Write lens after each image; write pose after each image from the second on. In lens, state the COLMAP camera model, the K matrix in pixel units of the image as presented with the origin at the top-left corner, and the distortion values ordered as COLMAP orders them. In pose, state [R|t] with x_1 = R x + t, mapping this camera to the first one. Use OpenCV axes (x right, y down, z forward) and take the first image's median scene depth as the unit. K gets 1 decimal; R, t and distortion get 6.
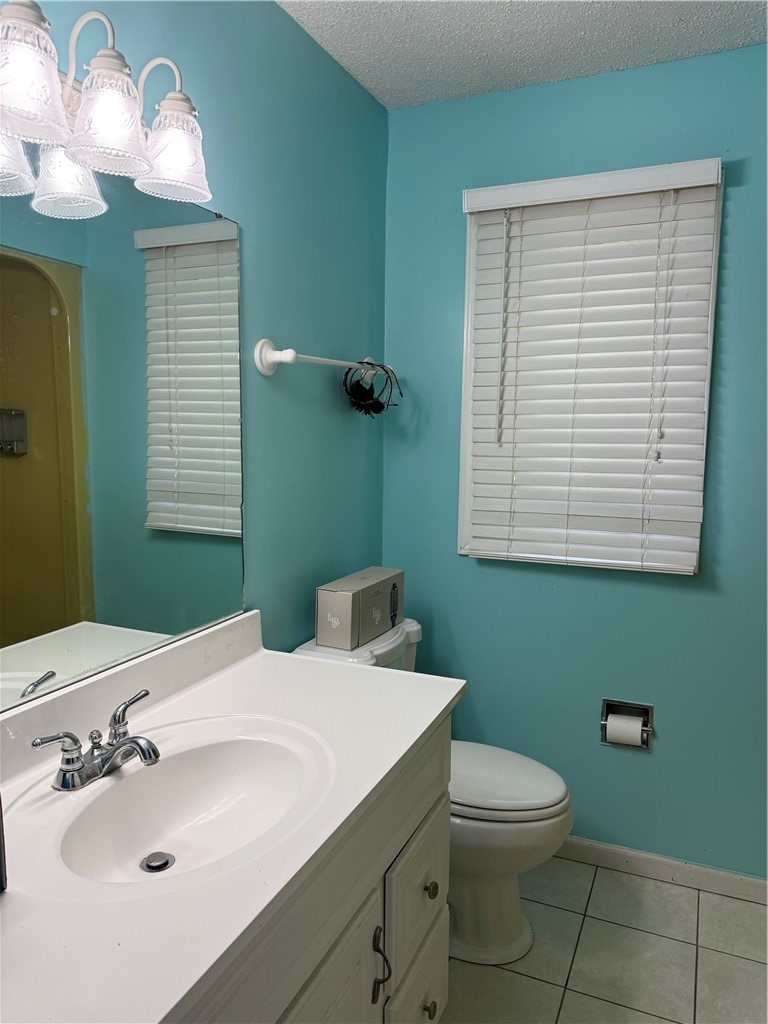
lens RADIAL K [[729.5, 0, 385.4], [0, 729.5, 512.8], [0, 0, 1]] dist [0.049427, -0.004676]
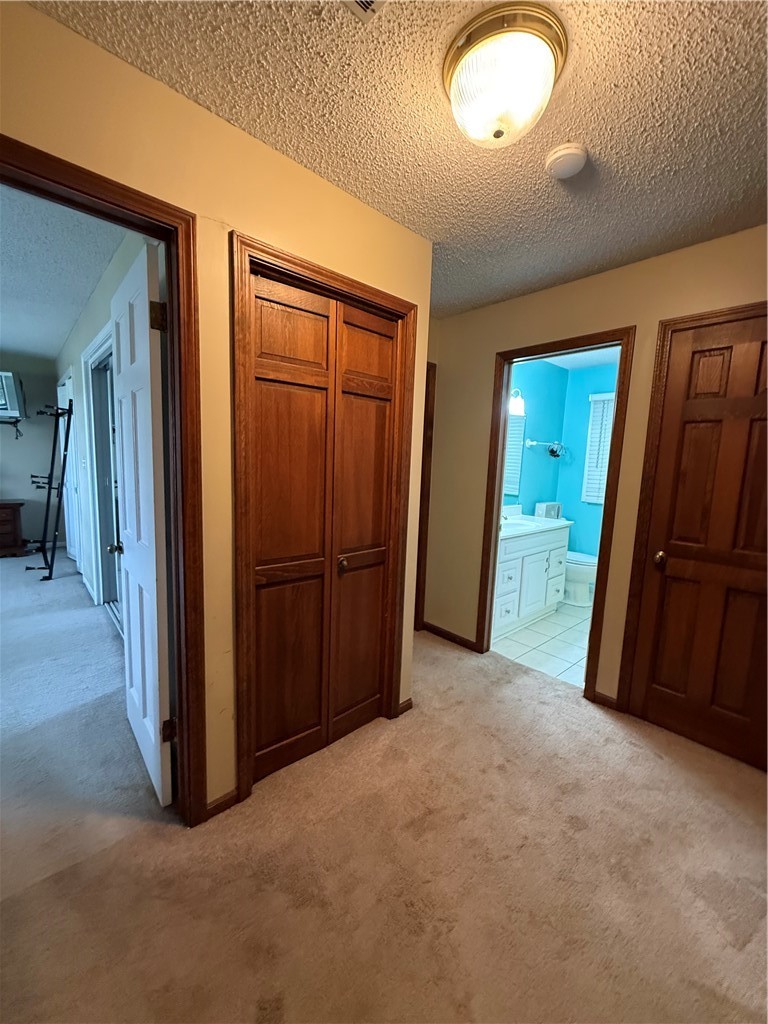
lens RADIAL K [[411.7, 0, 385.7], [0, 411.7, 511.2], [0, 0, 1]] dist [0.001443, -0.000394]
pose [[0.911907, 0.084239, -0.401659, 0.055824], [-0.078642, 0.996438, 0.030435, 0.138949], [0.402792, 0.003833, 0.915283, -1.251069]]
